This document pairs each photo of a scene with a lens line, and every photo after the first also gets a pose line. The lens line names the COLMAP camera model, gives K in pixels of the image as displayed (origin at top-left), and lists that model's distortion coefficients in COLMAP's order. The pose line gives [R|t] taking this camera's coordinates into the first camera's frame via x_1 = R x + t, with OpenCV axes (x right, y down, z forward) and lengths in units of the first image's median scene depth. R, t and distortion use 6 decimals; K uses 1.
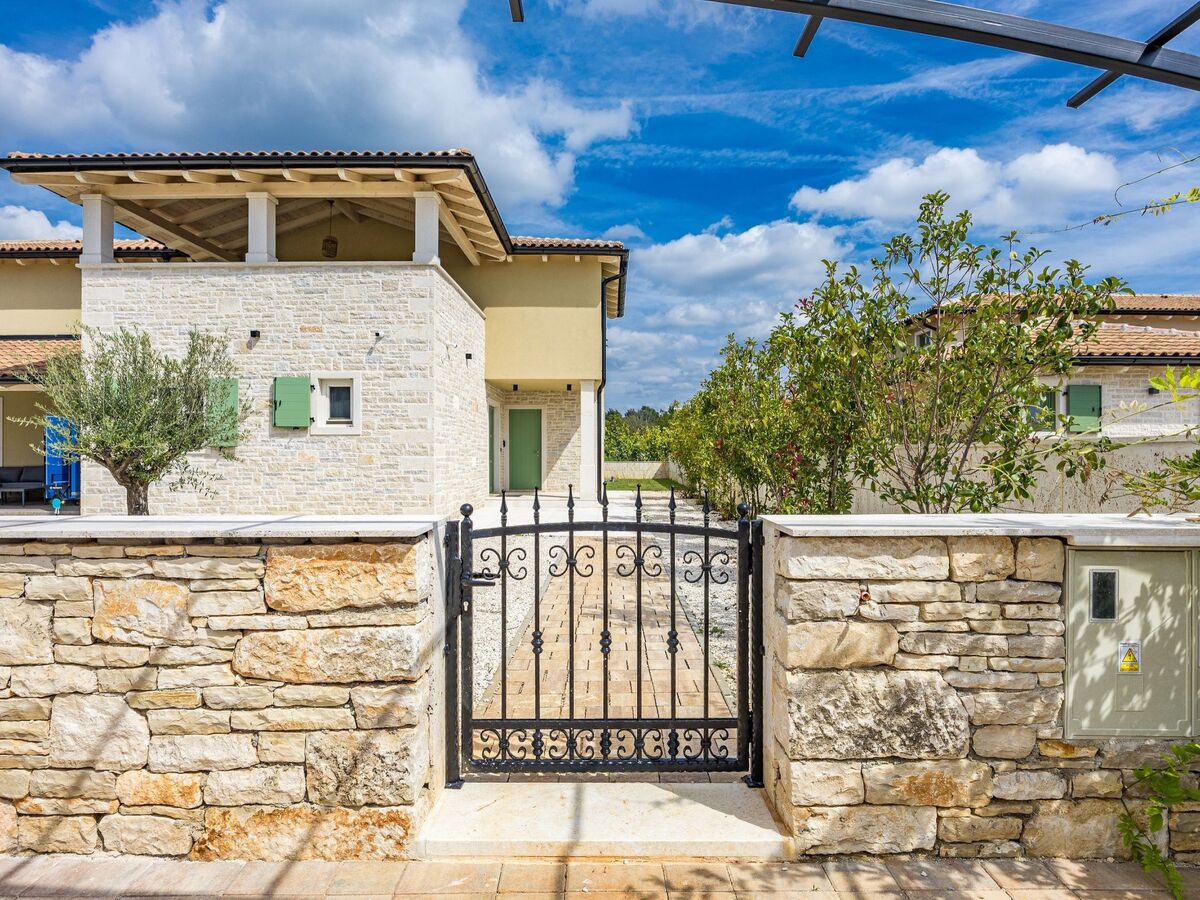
lens RADIAL K [[616.1, 0, 594.2], [0, 616.1, 454.3], [0, 0, 1]] dist [-0.005506, 0.000344]
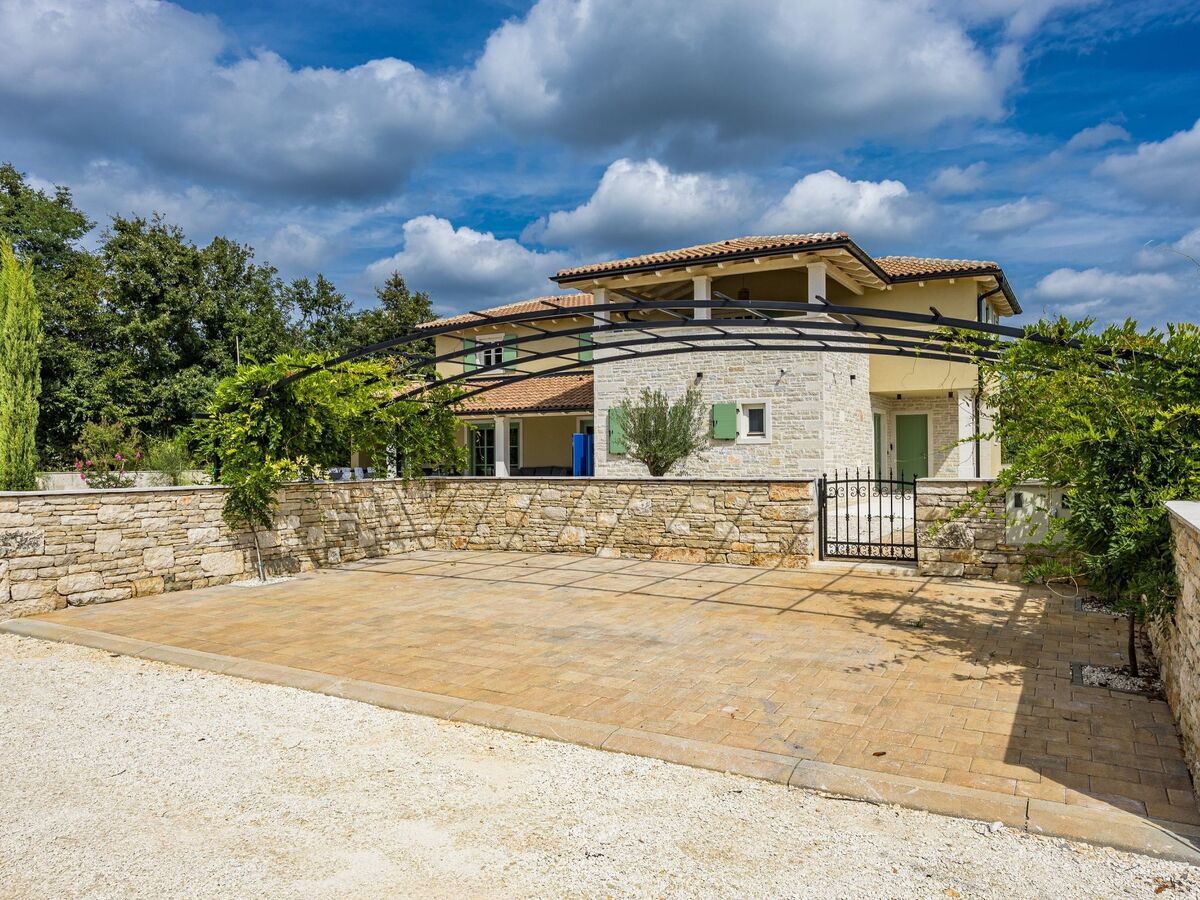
lens RADIAL K [[825.0, 0, 597.6], [0, 825.0, 450.2], [0, 0, 1]] dist [-0.029881, -0.004713]
pose [[0.858947, -0.010044, -0.511966, 0.972323], [0.005847, 0.999935, -0.009807, -0.004146], [0.512031, 0.005430, 0.858950, -3.288624]]
